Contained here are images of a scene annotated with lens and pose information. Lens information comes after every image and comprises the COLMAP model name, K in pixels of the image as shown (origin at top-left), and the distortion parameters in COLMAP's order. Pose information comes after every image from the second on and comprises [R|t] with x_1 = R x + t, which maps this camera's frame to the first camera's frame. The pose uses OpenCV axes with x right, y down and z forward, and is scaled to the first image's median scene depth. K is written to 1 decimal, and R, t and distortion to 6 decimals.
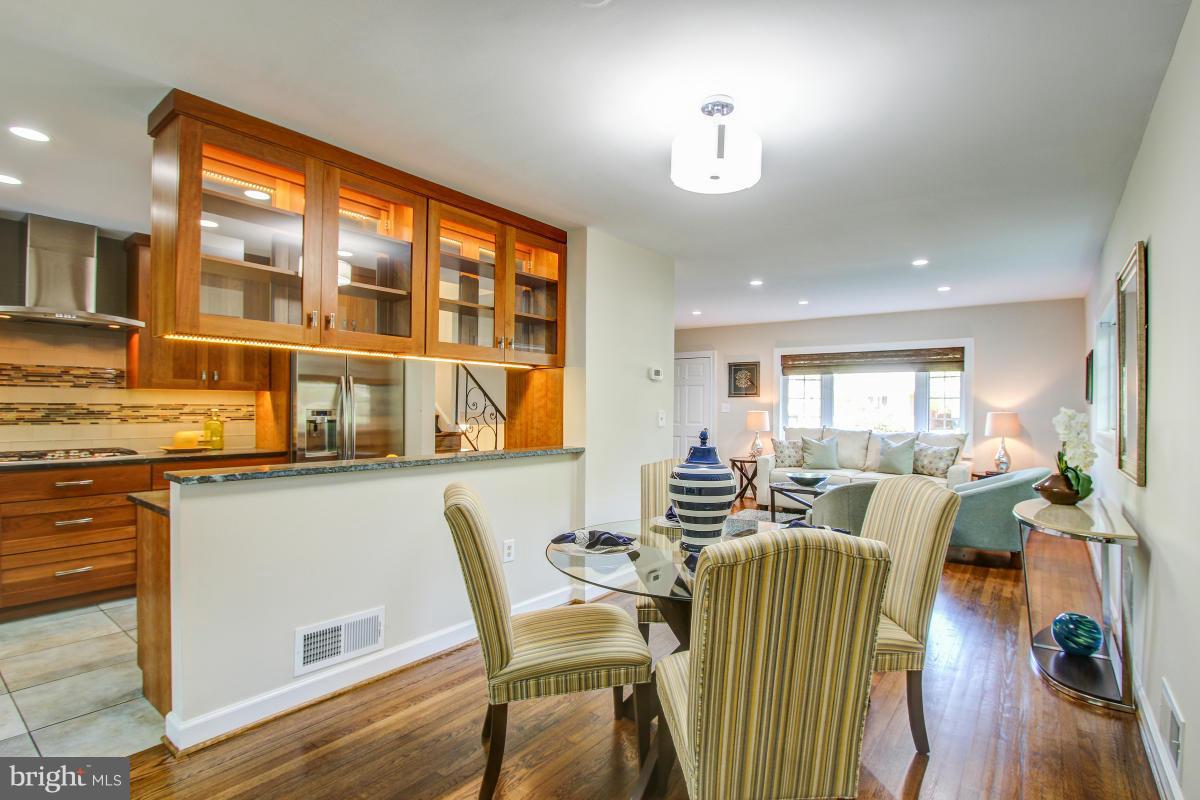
lens RADIAL K [[563.7, 0, 639.7], [0, 563.7, 410.0], [0, 0, 1]] dist [-0.016184, 0.000236]
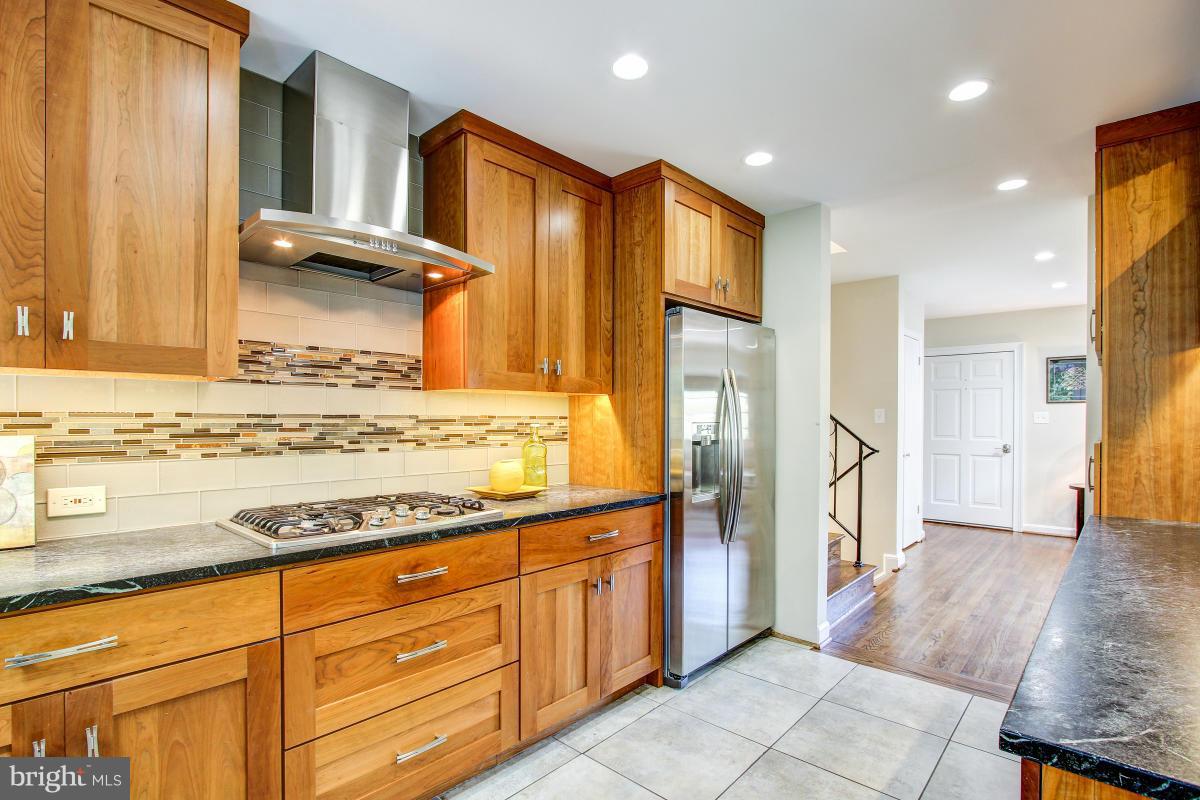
lens RADIAL K [[563.7, 0, 614.4], [0, 563.7, 426.1], [0, 0, 1]] dist [-0.016184, 0.000236]
pose [[0.993816, -0.005782, -0.110890, -0.572301], [0.006352, 0.999968, 0.004784, -0.001365], [0.110859, -0.005459, 0.993821, 0.375075]]
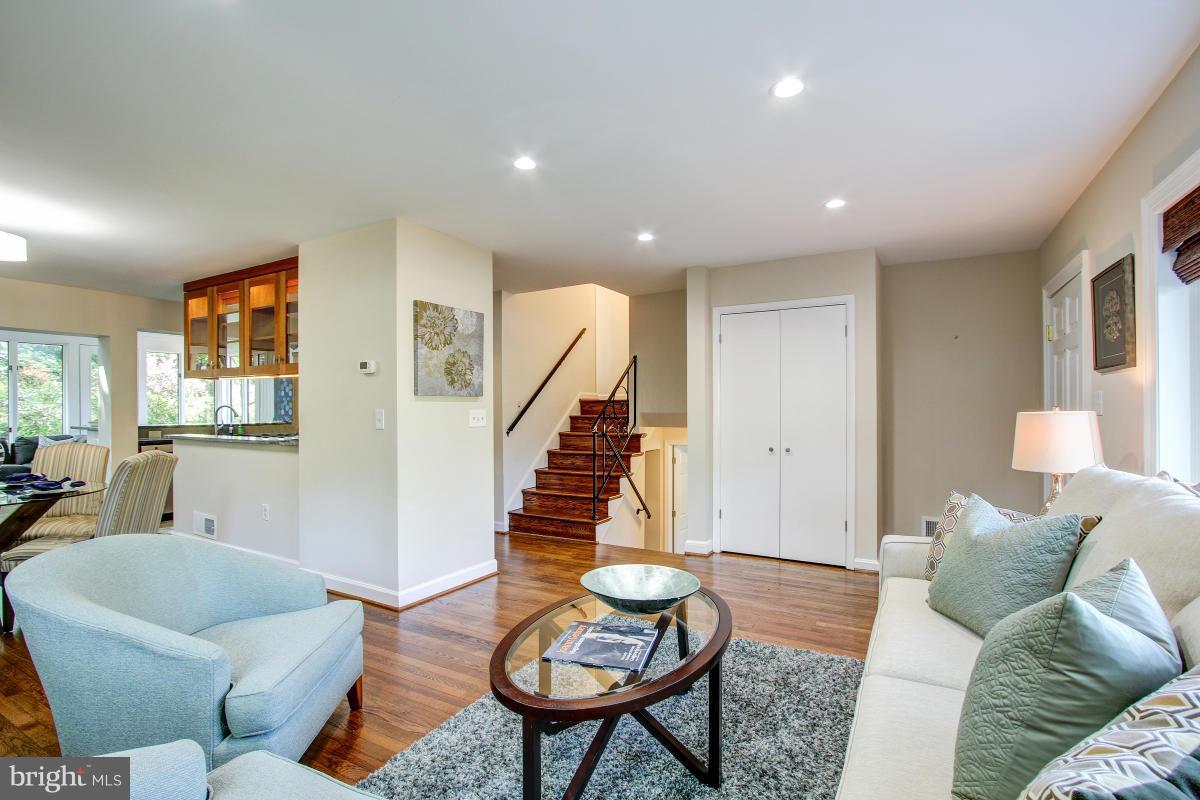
lens RADIAL K [[563.7, 0, 592.6], [0, 563.7, 405.6], [0, 0, 1]] dist [-0.016184, 0.000236]
pose [[0.096214, -0.011632, -0.995293, 0.847462], [-0.000805, 0.999930, -0.011764, 0.004287], [0.995360, 0.001933, 0.096198, 1.168126]]
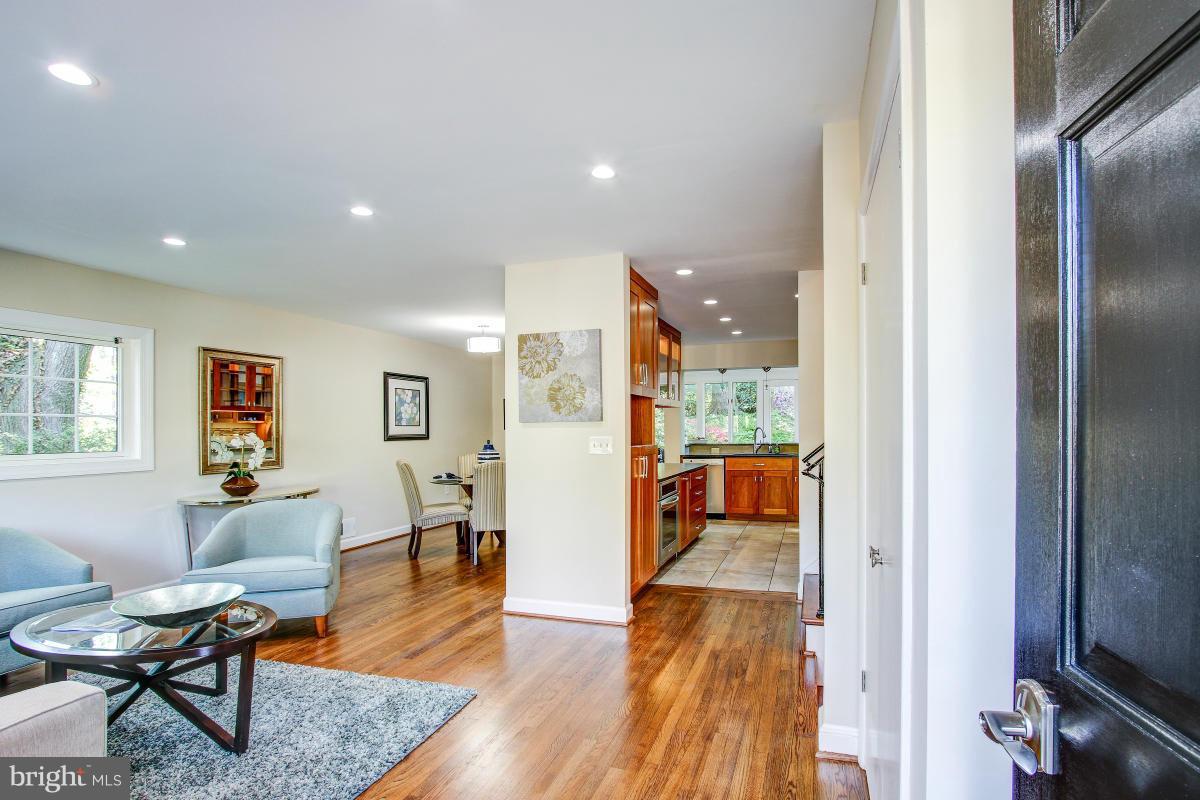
lens RADIAL K [[563.7, 0, 631.6], [0, 563.7, 428.1], [0, 0, 1]] dist [-0.016184, 0.000236]
pose [[-0.950487, -0.000865, -0.310764, 0.148628], [-0.001041, 0.999999, 0.000399, -0.010743], [0.310763, 0.000703, -0.950487, 1.864496]]
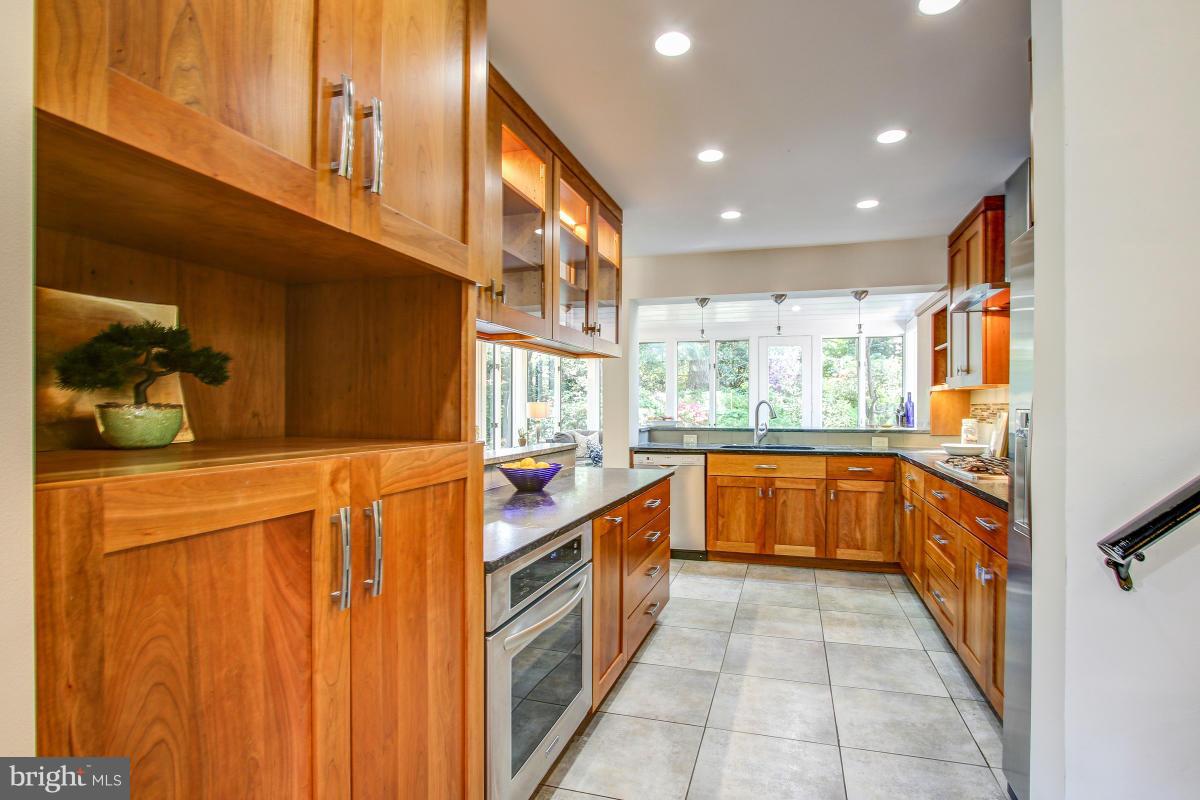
lens RADIAL K [[563.7, 0, 640.2], [0, 563.7, 411.3], [0, 0, 1]] dist [-0.016184, 0.000236]
pose [[-0.932756, -0.004787, -0.360477, -0.197697], [-0.008631, 0.999922, 0.009054, -0.001262], [0.360406, 0.011556, -0.932724, 1.188139]]
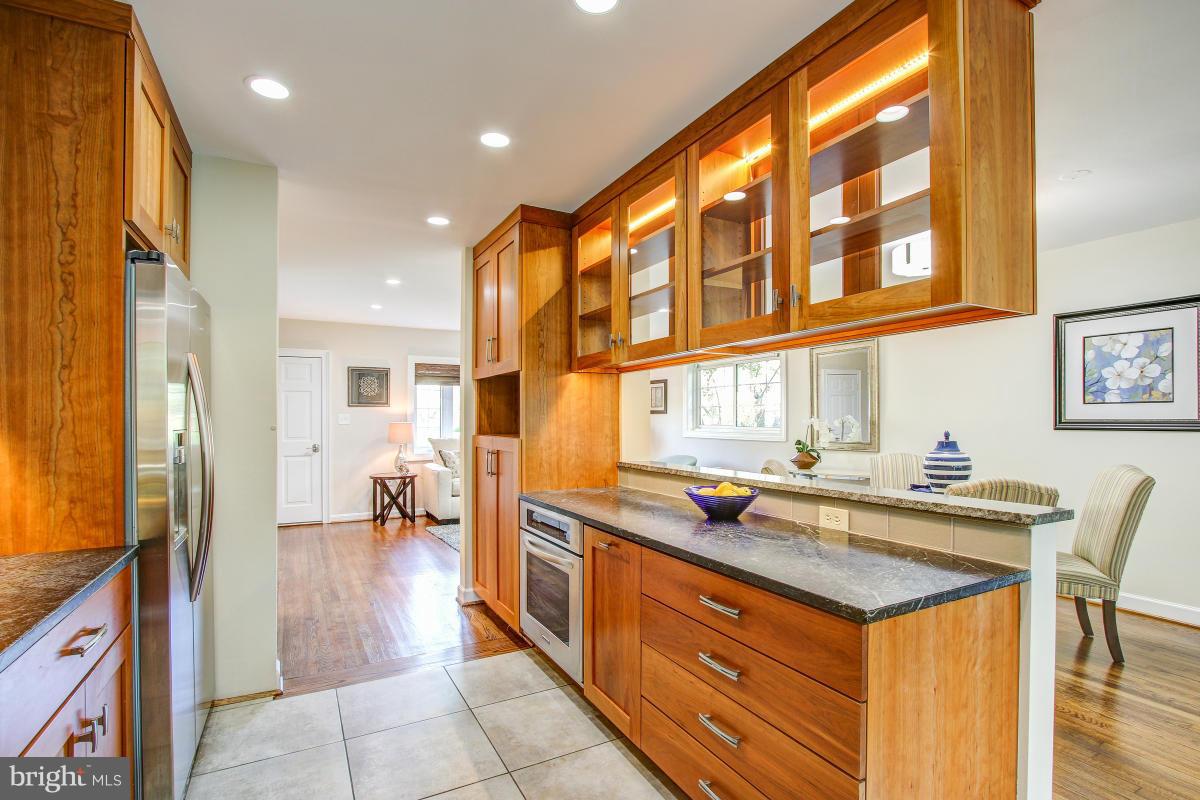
lens RADIAL K [[563.7, 0, 609.3], [0, 563.7, 421.9], [0, 0, 1]] dist [-0.016184, 0.000236]
pose [[0.431905, -0.014950, 0.901795, -0.765044], [0.012999, 0.999862, 0.010351, -0.007065], [-0.901825, 0.007252, 0.432040, 0.520745]]
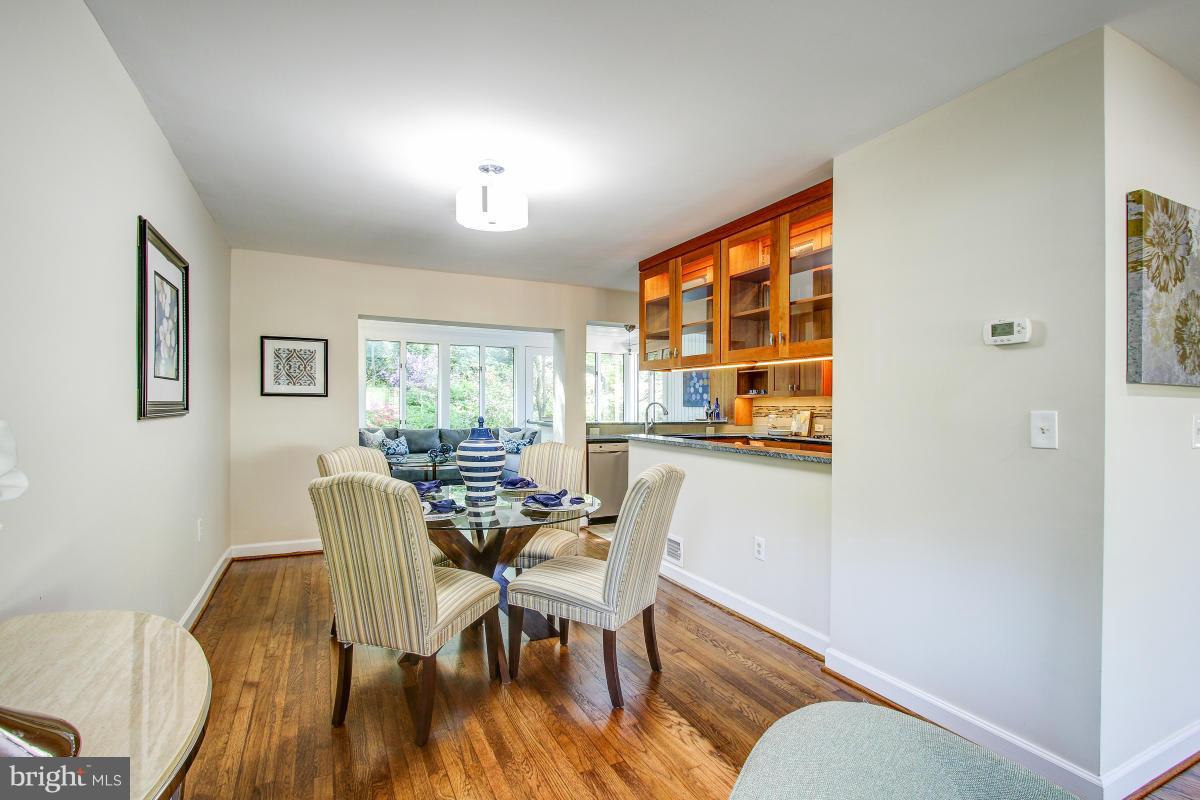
lens RADIAL K [[563.7, 0, 599.1], [0, 563.7, 404.8], [0, 0, 1]] dist [-0.016184, 0.000236]
pose [[-0.464960, -0.014518, -0.885213, 0.553090], [-0.018510, 0.999806, -0.006675, 0.005236], [0.885138, 0.013281, -0.465139, 0.850520]]
